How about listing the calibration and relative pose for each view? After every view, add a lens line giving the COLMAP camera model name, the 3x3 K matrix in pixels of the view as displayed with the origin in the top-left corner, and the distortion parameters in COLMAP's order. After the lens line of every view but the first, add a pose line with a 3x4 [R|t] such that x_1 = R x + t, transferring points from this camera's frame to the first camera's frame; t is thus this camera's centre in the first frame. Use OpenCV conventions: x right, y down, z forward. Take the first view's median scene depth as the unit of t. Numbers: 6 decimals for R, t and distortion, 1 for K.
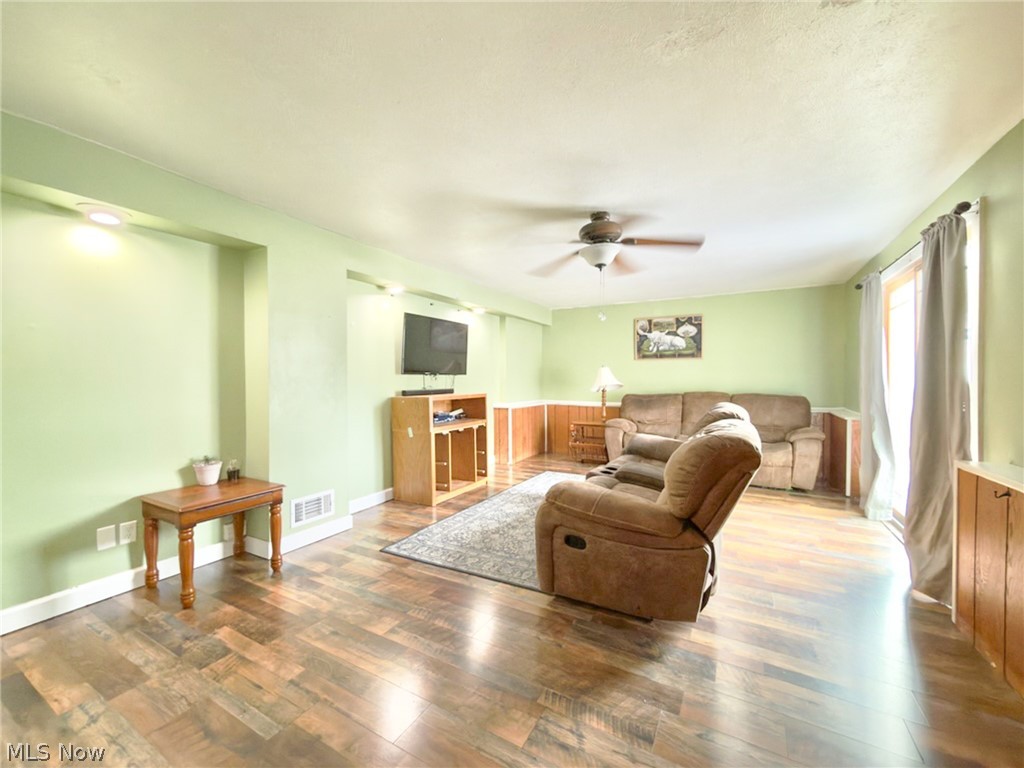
lens RADIAL K [[408.5, 0, 512.0], [0, 408.5, 384.0], [0, 0, 1]] dist [-0.000170, -0.000522]
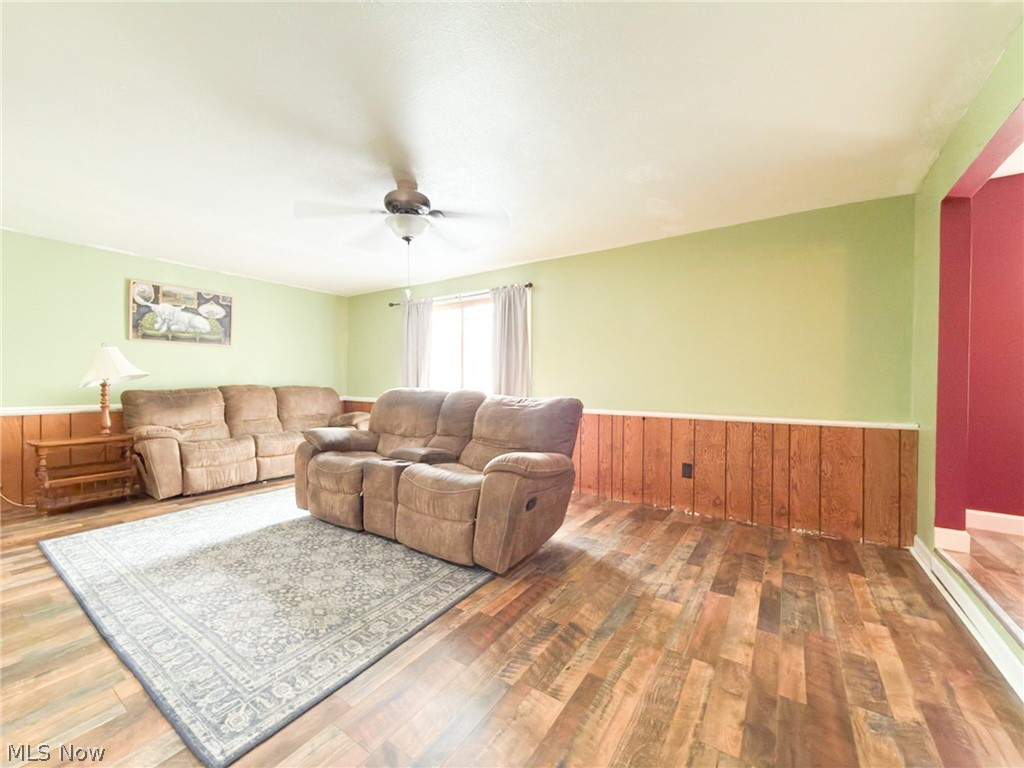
lens RADIAL K [[408.5, 0, 512.0], [0, 408.5, 384.0], [0, 0, 1]] dist [-0.000170, -0.000522]
pose [[0.078534, -0.001872, 0.996910, -0.466899], [0.009051, 0.999958, 0.001165, 0.027808], [-0.996870, 0.008931, 0.078547, 0.467749]]
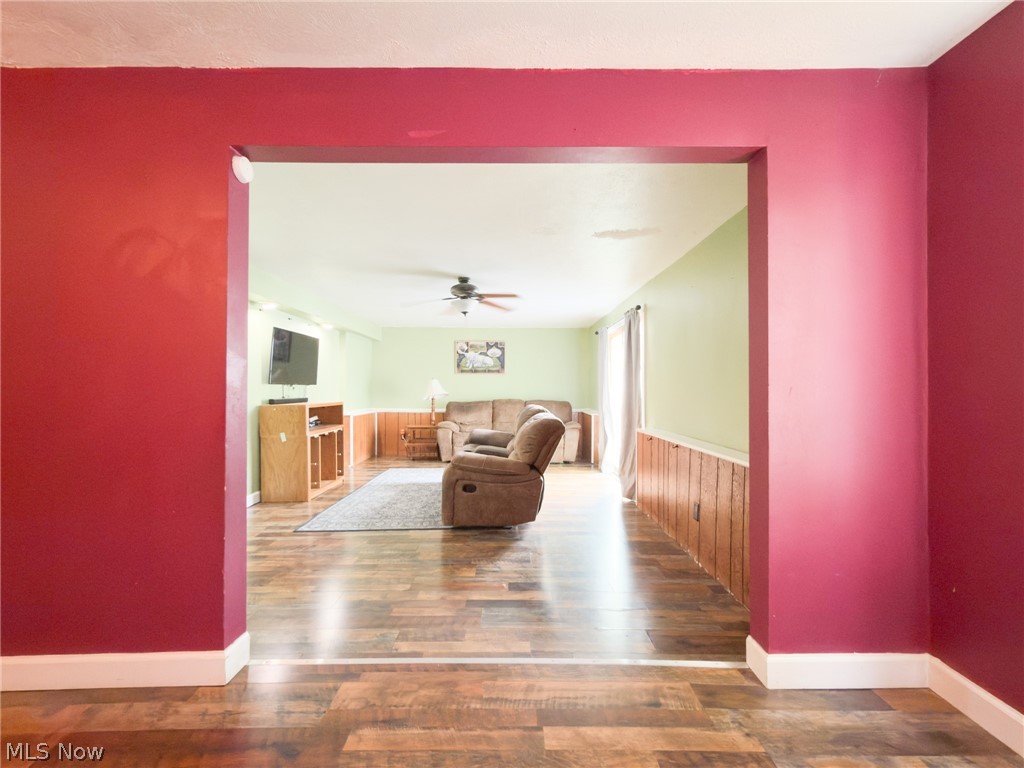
lens RADIAL K [[422.0, 0, 512.0], [0, 422.0, 384.0], [0, 0, 1]] dist [-0.001166, -0.000703]
pose [[0.868820, 0.009537, 0.495037, -0.261760], [0.003158, 0.999687, -0.024802, 0.005379], [-0.495118, 0.023112, 0.868518, -0.274174]]
